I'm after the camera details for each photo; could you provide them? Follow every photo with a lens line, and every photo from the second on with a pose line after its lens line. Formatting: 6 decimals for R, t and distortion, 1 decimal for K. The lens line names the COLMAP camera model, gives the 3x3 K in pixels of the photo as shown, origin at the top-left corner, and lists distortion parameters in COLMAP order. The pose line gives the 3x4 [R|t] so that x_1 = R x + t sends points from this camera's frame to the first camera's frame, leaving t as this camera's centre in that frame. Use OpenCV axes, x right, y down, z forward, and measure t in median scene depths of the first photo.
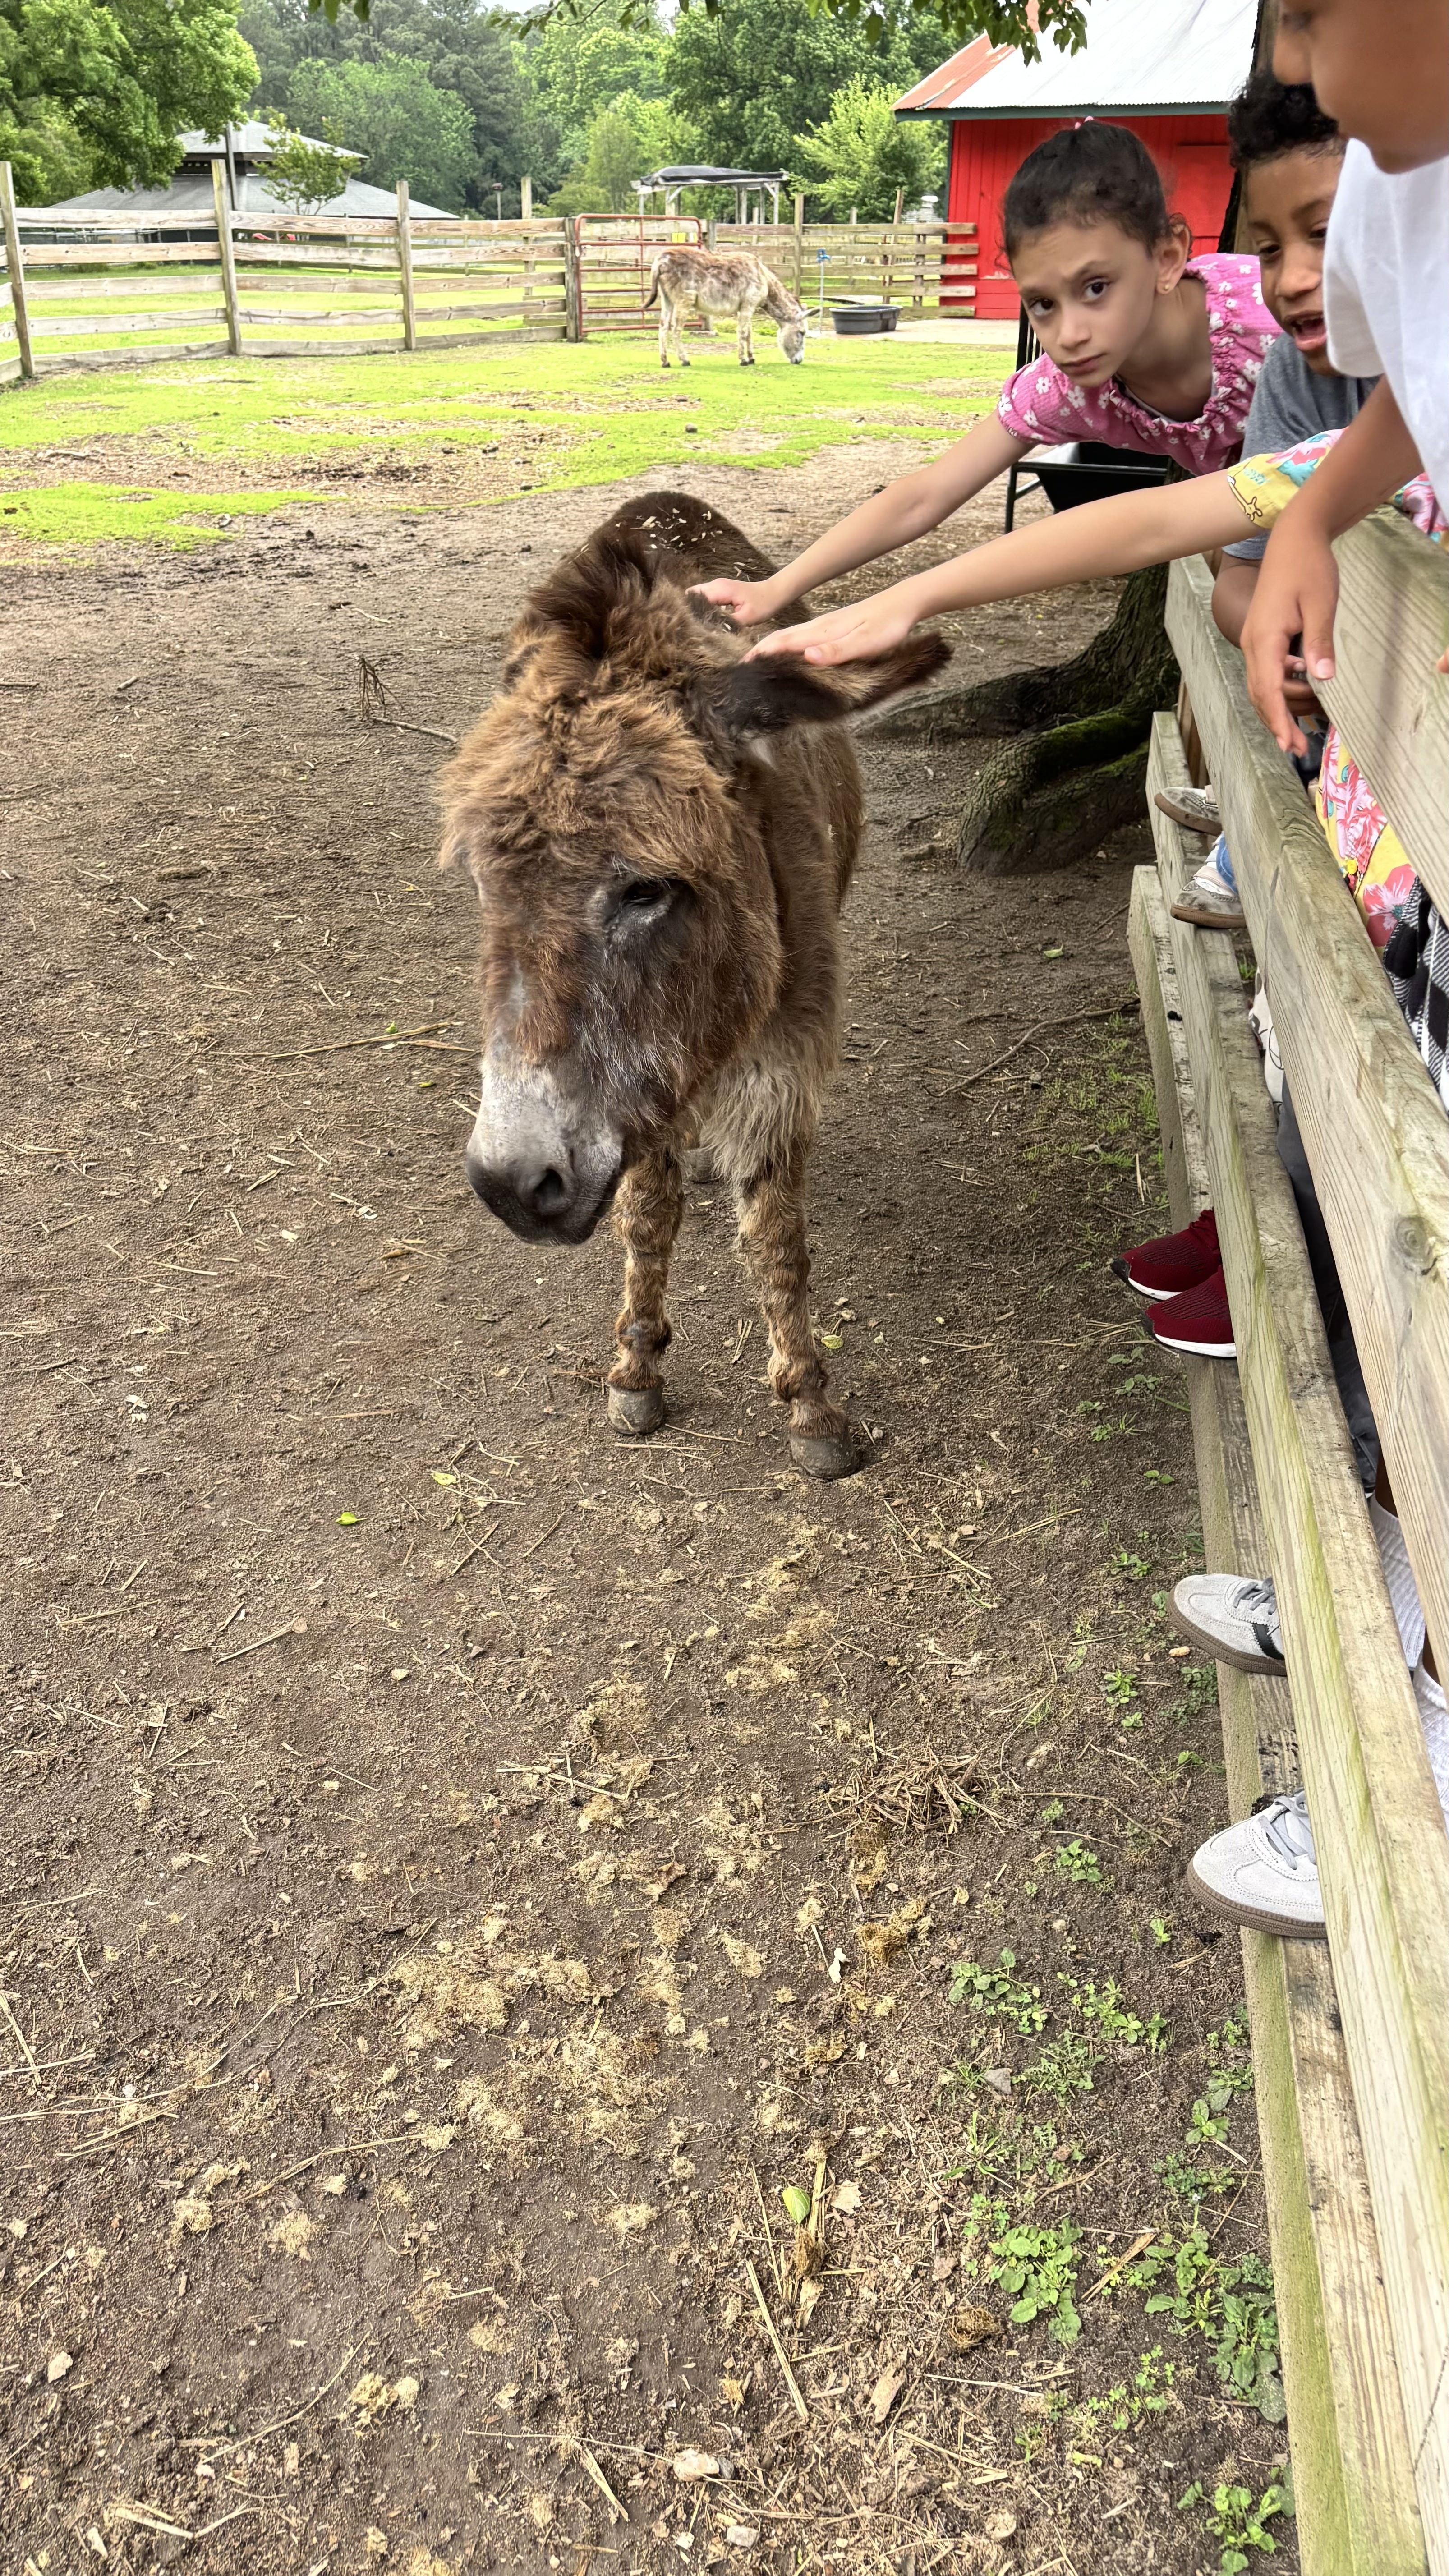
lens RADIAL K [[2082.4, 0, 716.0], [0, 2082.4, 1315.8], [0, 0, 1]] dist [-0.001759, 0.067663]
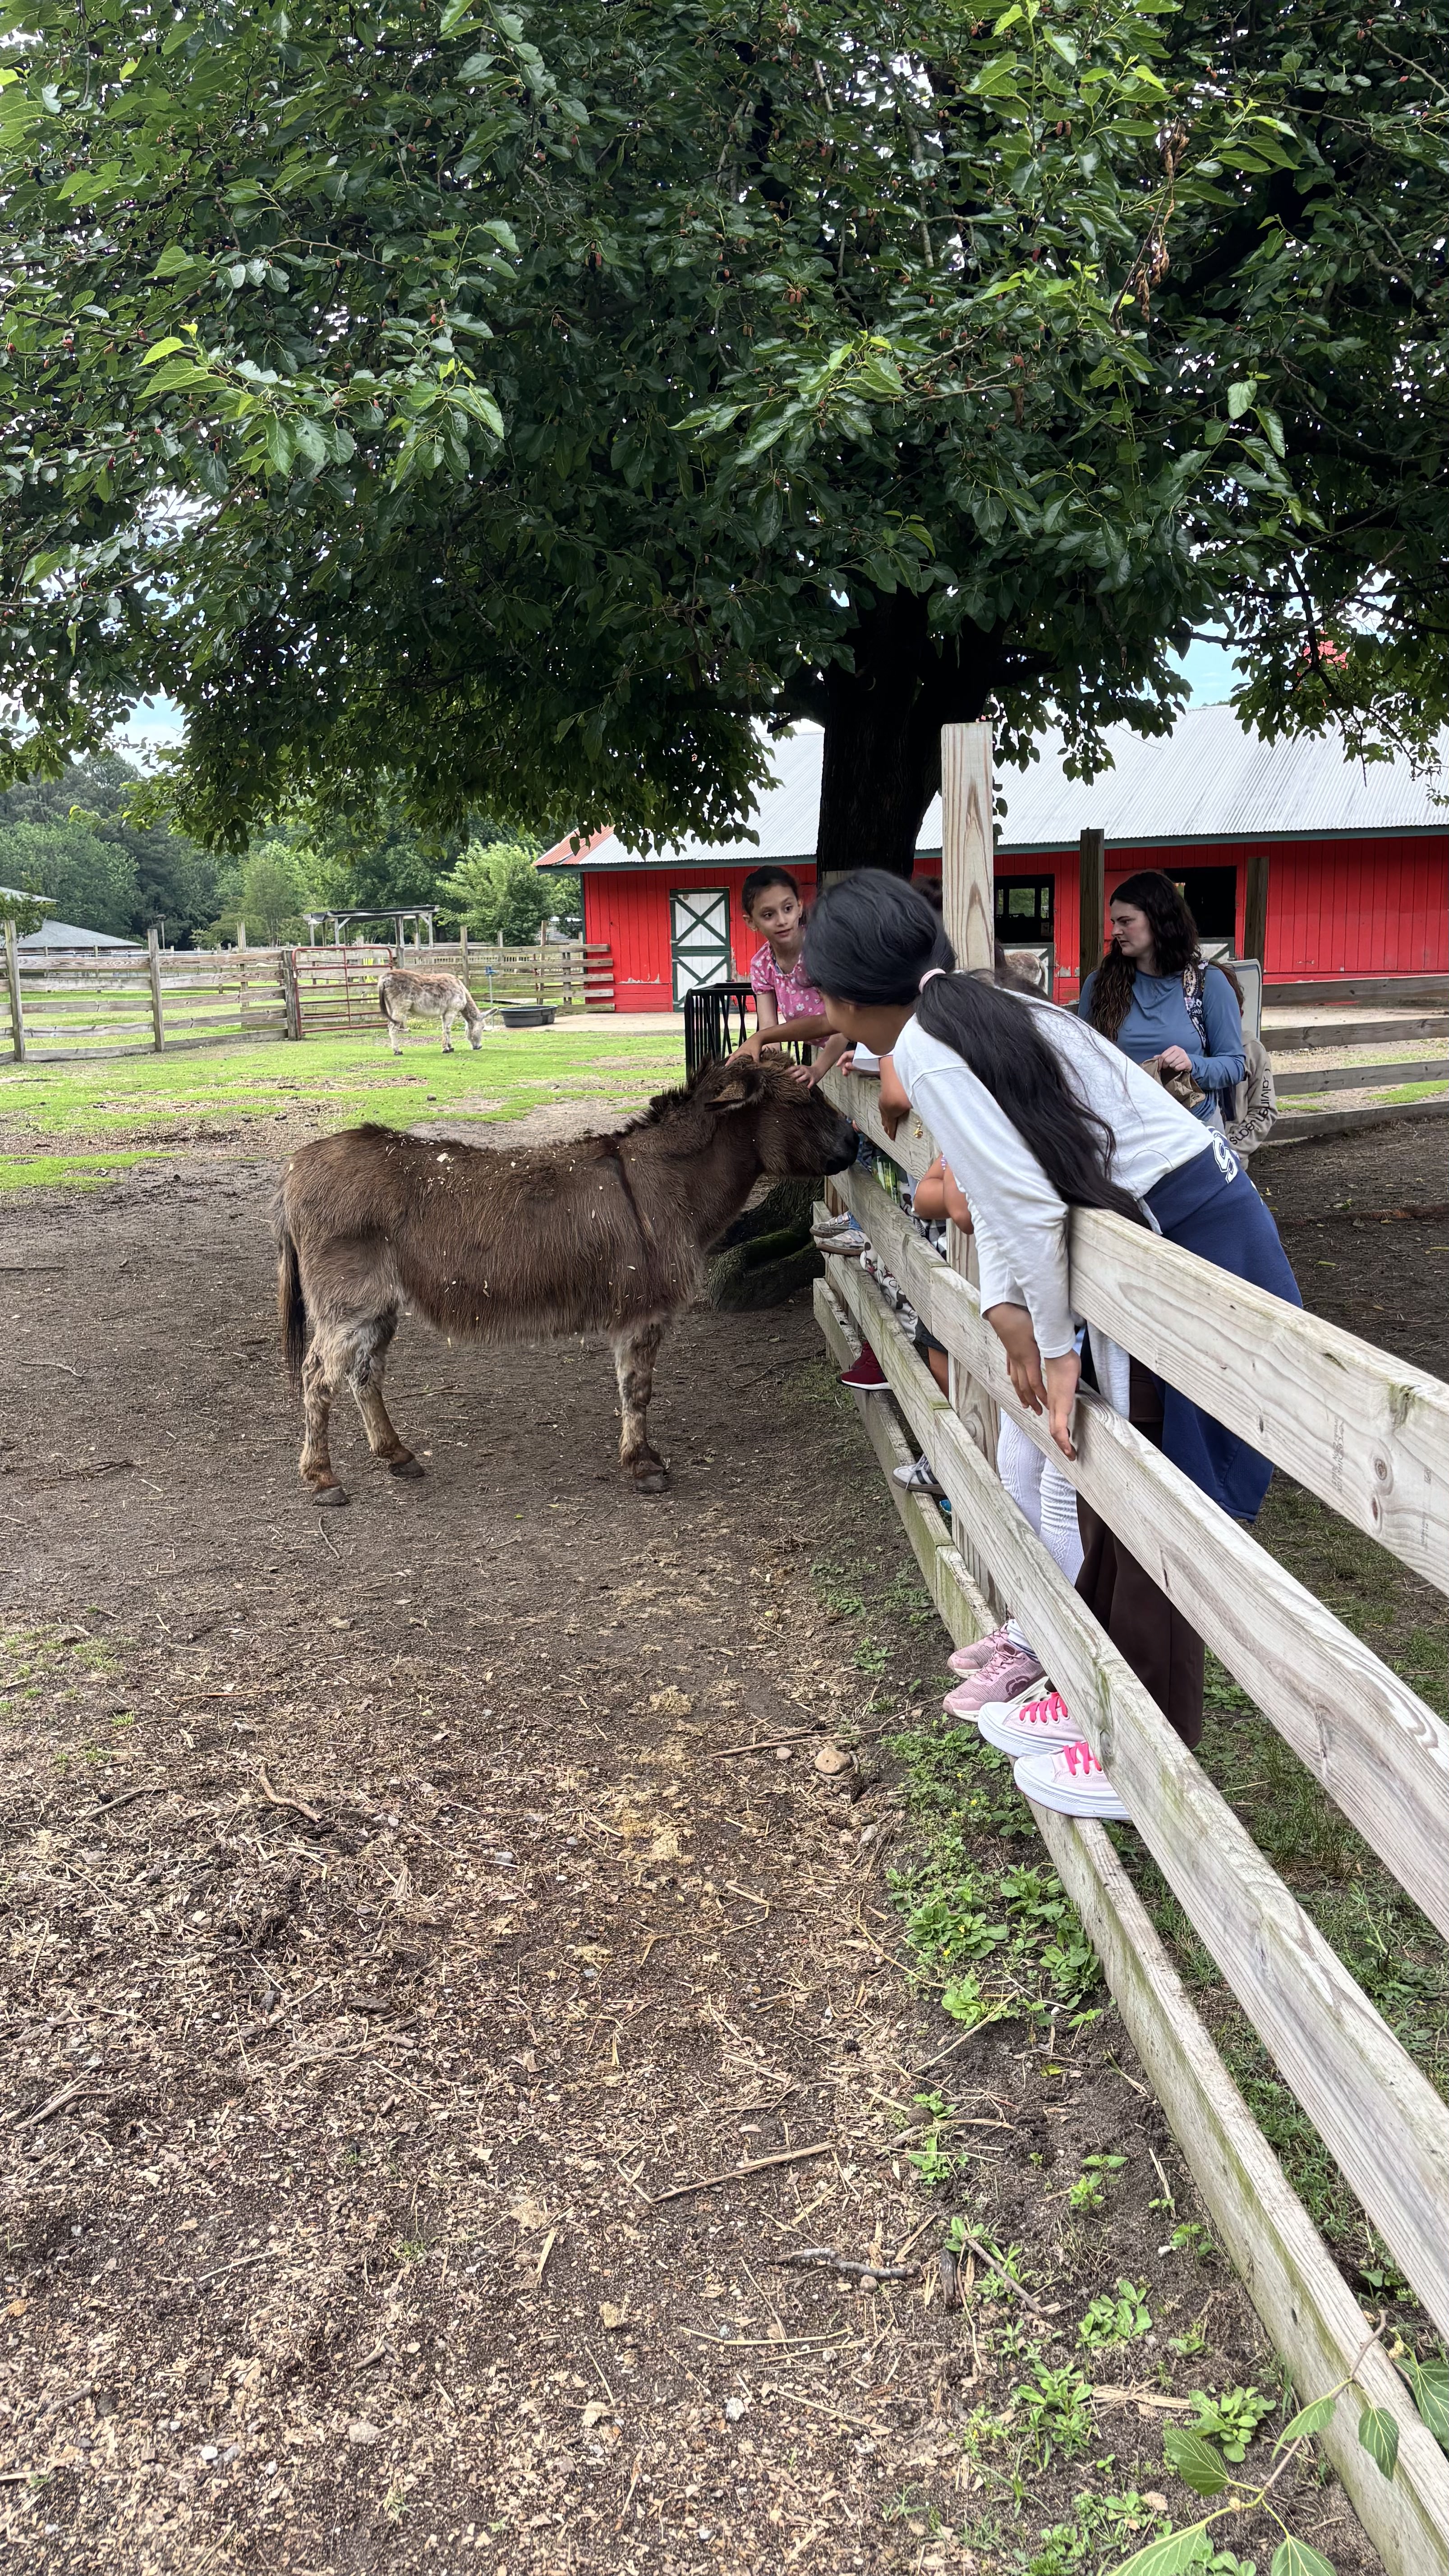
lens RADIAL K [[2086.1, 0, 727.1], [0, 2086.1, 1211.2], [0, 0, 1]] dist [0.057617, -0.014422]
pose [[0.984146, -0.048302, 0.170654, -0.031957], [0.103805, 0.937050, -0.333409, 0.055789], [-0.143807, 0.345838, 0.927208, -0.124107]]
